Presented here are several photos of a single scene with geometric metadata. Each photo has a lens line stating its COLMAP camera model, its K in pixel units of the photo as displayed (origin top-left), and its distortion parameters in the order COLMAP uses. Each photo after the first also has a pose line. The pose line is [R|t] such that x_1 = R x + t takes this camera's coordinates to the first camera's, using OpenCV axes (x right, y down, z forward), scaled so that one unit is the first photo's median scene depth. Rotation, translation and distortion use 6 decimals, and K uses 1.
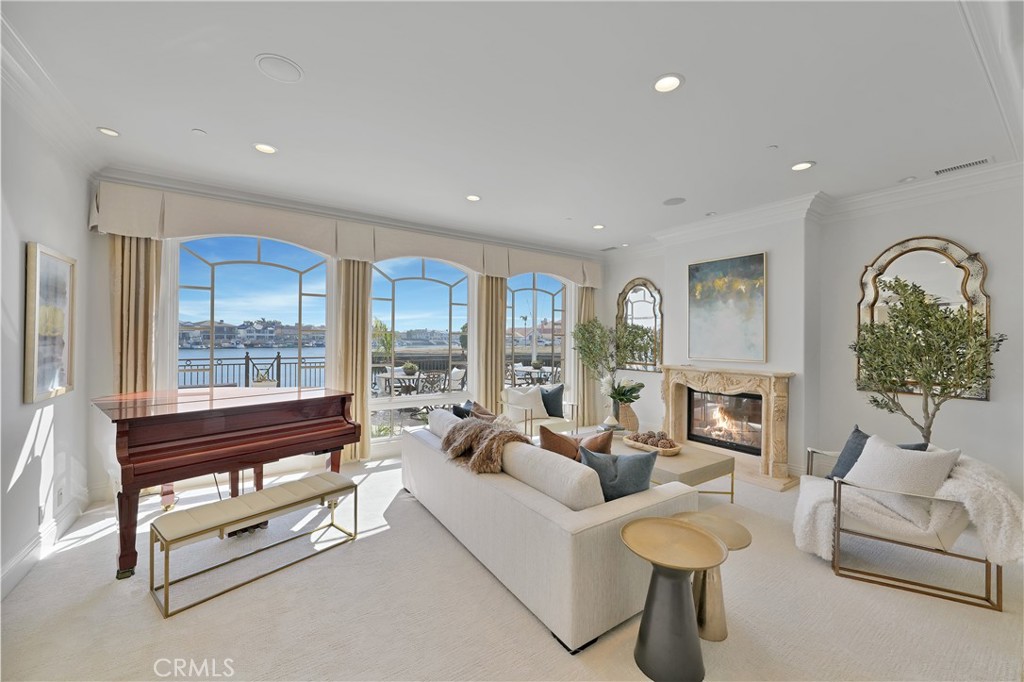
lens RADIAL K [[393.3, 0, 513.1], [0, 393.3, 342.2], [0, 0, 1]] dist [-0.011080, -0.000036]
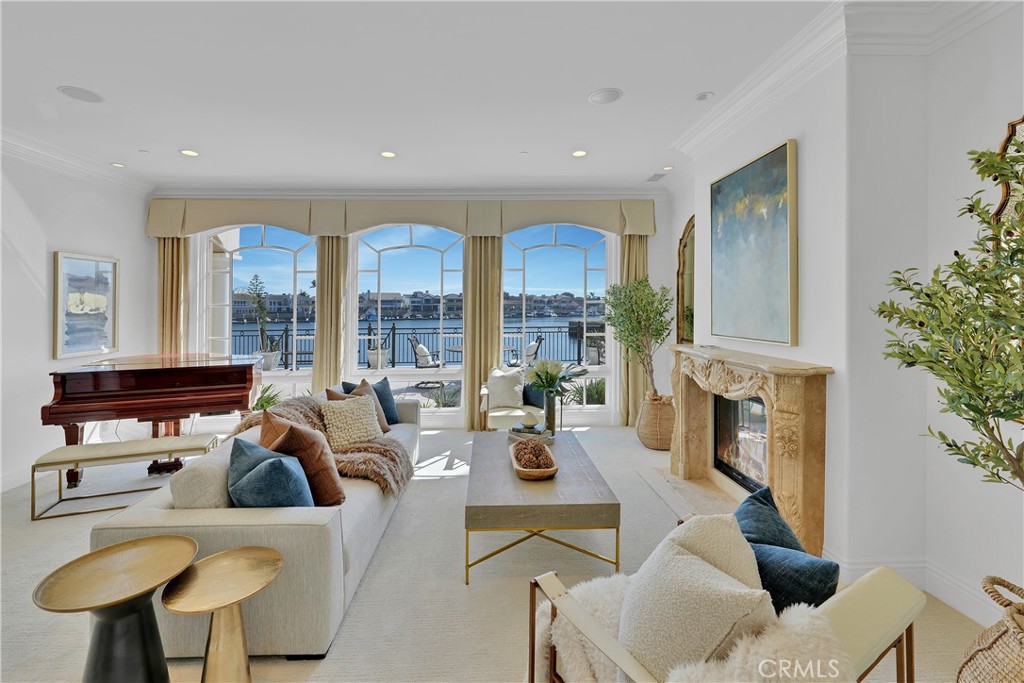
lens RADIAL K [[437.6, 0, 500.5], [0, 437.6, 311.1], [0, 0, 1]] dist [0.008995, -0.000116]
pose [[0.842084, -0.013374, -0.539180, 0.589288], [0.013347, 0.999903, -0.003956, 0.001399], [0.539180, -0.003865, 0.842181, 0.258745]]
